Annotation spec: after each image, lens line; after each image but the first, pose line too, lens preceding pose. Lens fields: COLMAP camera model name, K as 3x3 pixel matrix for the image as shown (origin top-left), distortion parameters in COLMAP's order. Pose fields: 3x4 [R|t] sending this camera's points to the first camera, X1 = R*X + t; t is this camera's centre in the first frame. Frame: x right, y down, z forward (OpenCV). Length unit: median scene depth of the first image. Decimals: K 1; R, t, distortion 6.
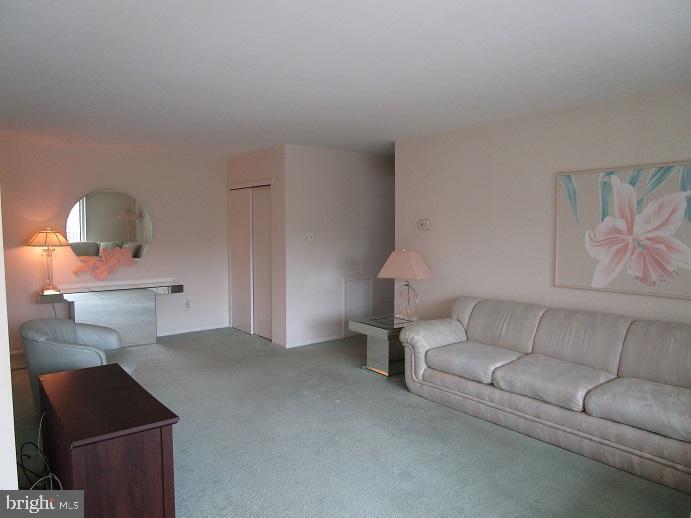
lens RADIAL K [[493.1, 0, 340.6], [0, 493.1, 262.0], [0, 0, 1]] dist [-0.014681, 0.003332]
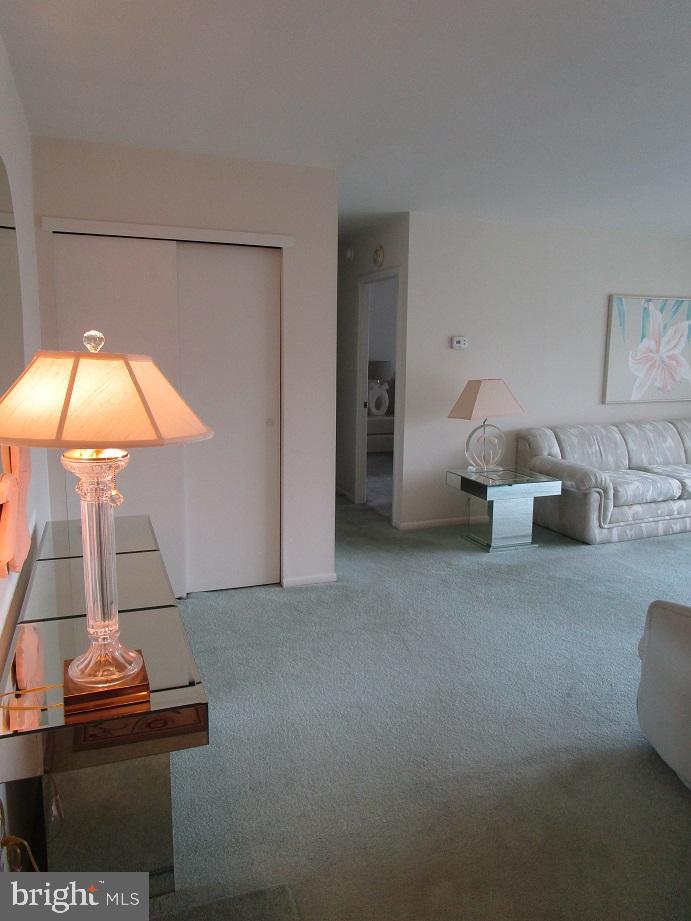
lens RADIAL K [[657.2, 0, 347.7], [0, 657.2, 455.1], [0, 0, 1]] dist [-0.014681, 0.003332]
pose [[0.272927, -0.153926, 0.949641, -1.176952], [0.062671, 0.987865, 0.142110, -0.083806], [-0.959991, 0.020730, 0.279262, 1.259612]]
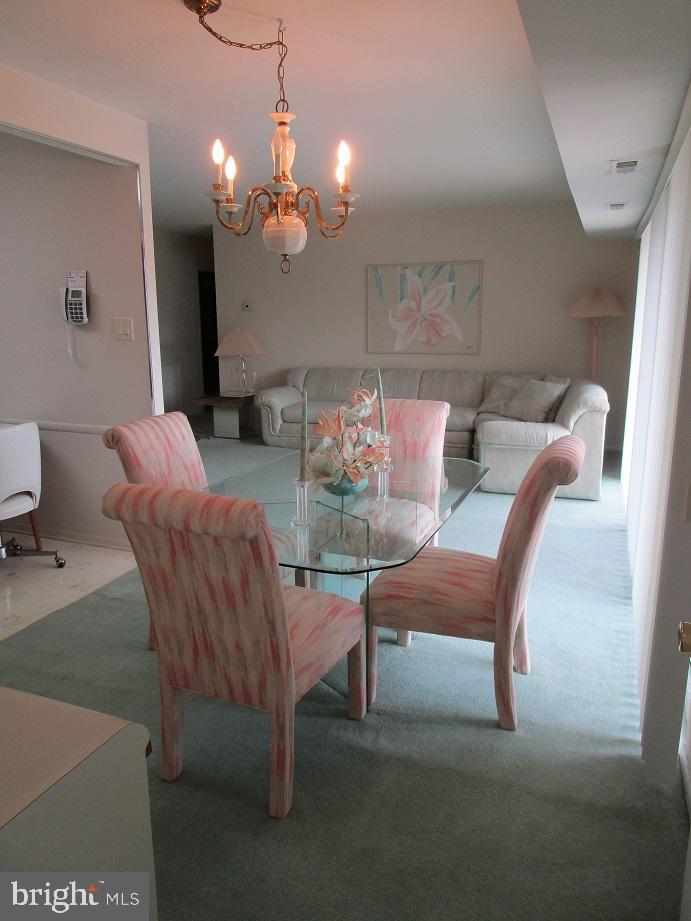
lens RADIAL K [[665.2, 0, 341.2], [0, 665.2, 458.9], [0, 0, 1]] dist [0.024593, 0.000691]
pose [[0.859576, -0.110310, 0.498959, -0.616069], [0.041038, 0.988170, 0.147767, 0.069990], [-0.509357, -0.106541, 0.853935, -0.588302]]
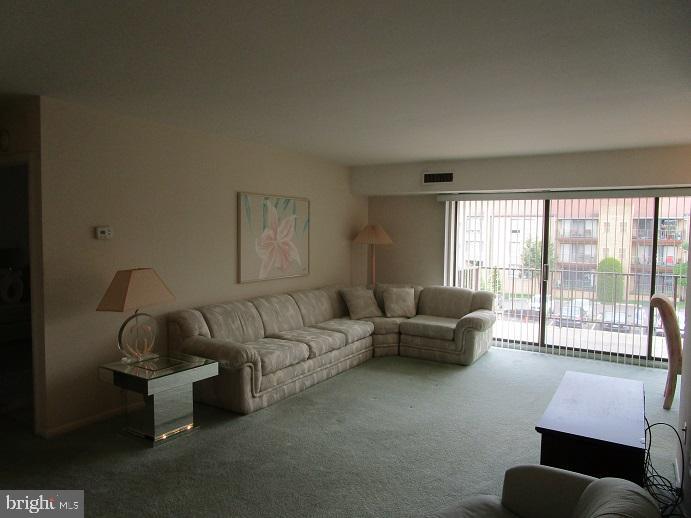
lens RADIAL K [[493.1, 0, 340.6], [0, 493.1, 262.0], [0, 0, 1]] dist [-0.014681, 0.003332]
pose [[-0.352717, -0.057058, 0.933989, -0.892885], [0.060101, 0.994697, 0.083463, -0.102313], [-0.933798, 0.085572, -0.347417, 1.316742]]
